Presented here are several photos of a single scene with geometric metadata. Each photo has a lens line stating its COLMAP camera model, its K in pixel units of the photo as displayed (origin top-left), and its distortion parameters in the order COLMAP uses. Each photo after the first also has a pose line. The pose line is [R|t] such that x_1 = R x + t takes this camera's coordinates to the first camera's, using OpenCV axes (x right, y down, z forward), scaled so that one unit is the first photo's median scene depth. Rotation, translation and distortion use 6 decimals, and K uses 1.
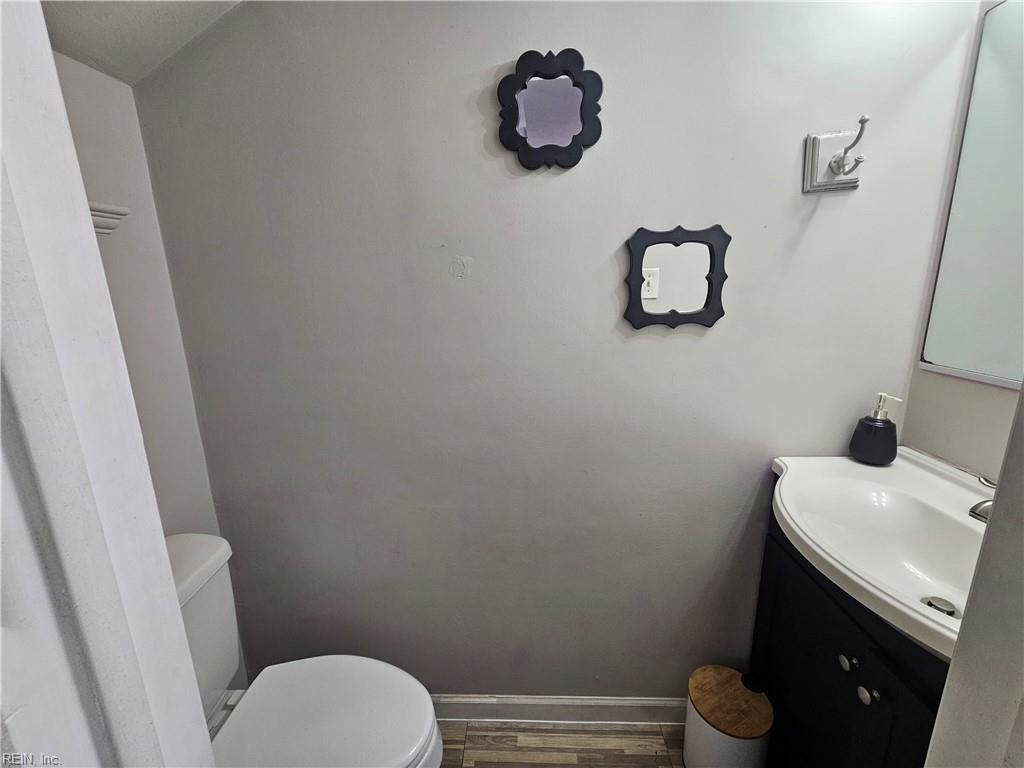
lens RADIAL K [[424.0, 0, 509.5], [0, 424.0, 379.3], [0, 0, 1]] dist [0.001123, -0.000579]
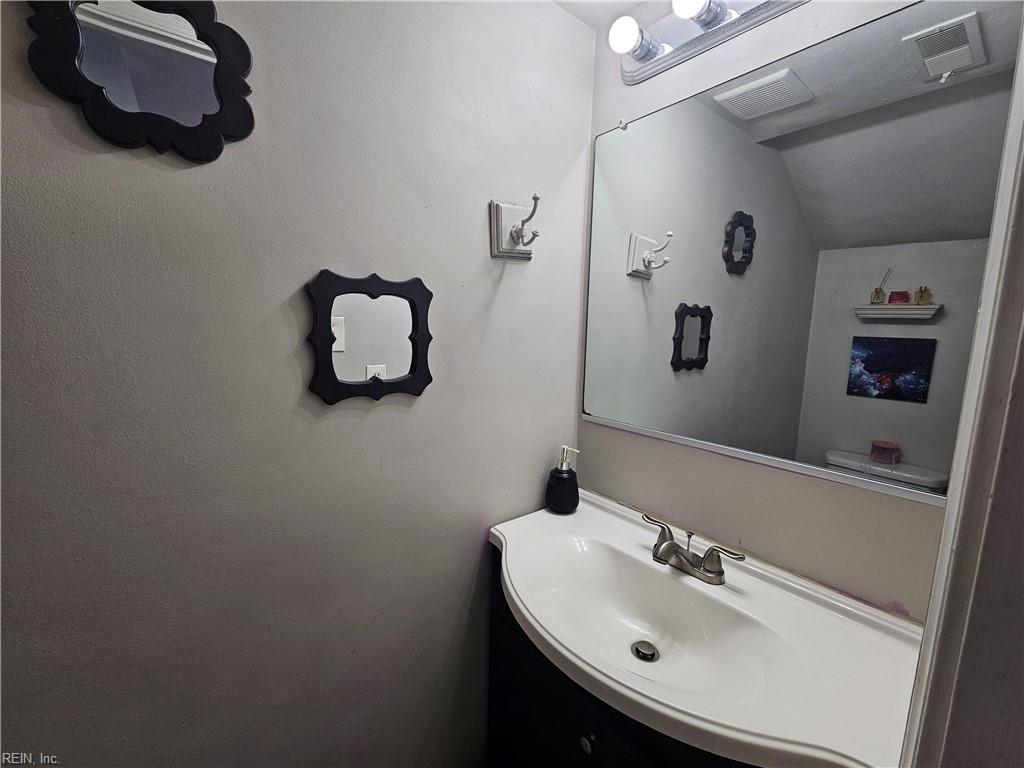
lens RADIAL K [[424.0, 0, 505.8], [0, 424.0, 382.8], [0, 0, 1]] dist [0.001123, -0.000579]
pose [[0.757370, -0.045875, 0.651373, 0.058107], [0.102021, 0.993592, -0.048645, -0.094524], [-0.644967, 0.103295, 0.757197, 0.258243]]
